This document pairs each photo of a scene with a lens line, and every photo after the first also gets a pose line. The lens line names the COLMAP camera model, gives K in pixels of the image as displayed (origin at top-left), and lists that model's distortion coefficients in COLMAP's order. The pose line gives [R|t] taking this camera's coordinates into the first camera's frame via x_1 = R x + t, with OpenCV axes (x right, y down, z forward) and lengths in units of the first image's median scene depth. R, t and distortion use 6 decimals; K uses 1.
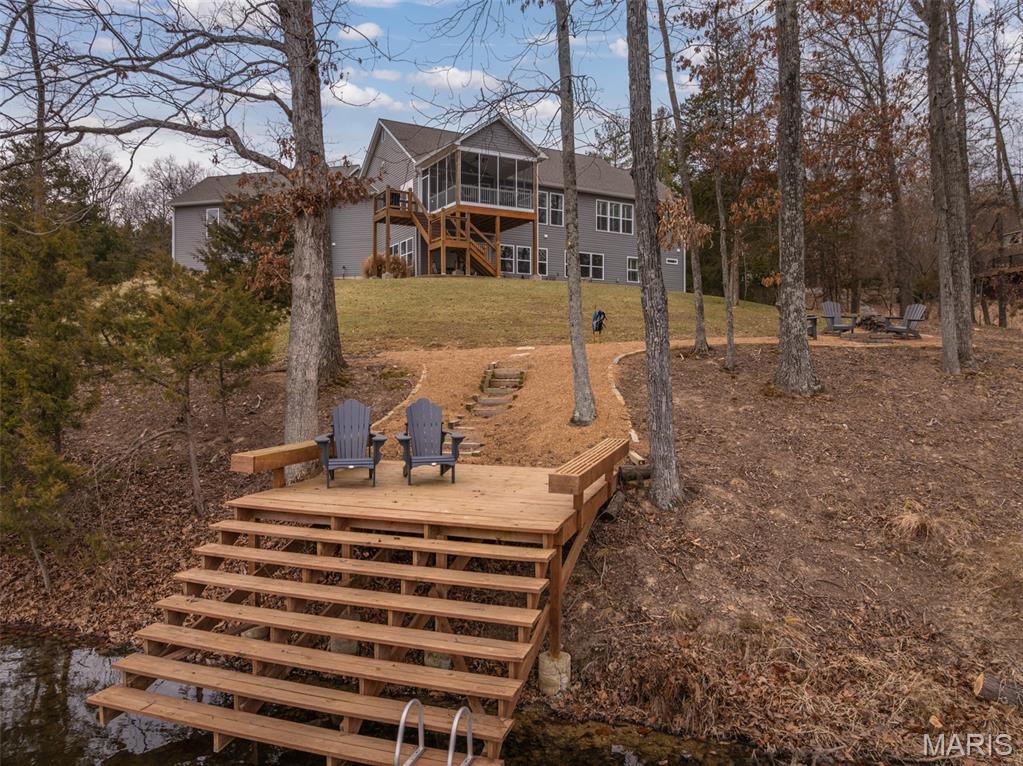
lens RADIAL K [[719.7, 0, 513.0], [0, 719.7, 377.6], [0, 0, 1]] dist [-0.041412, -0.001918]
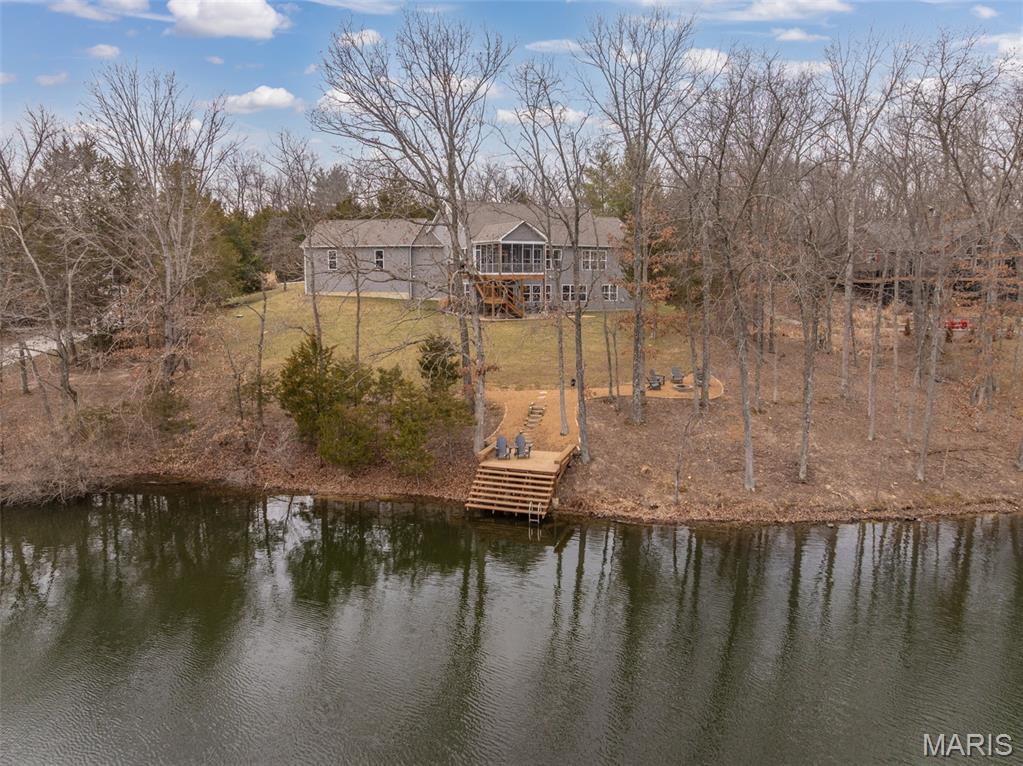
lens RADIAL K [[719.7, 0, 511.2], [0, 719.7, 383.6], [0, 0, 1]] dist [-0.041412, -0.001918]
pose [[0.999998, 0.001973, 0.000068, -0.214302], [-0.001965, 0.991565, 0.129599, -0.891389], [0.000188, -0.129599, 0.991566, -3.303878]]
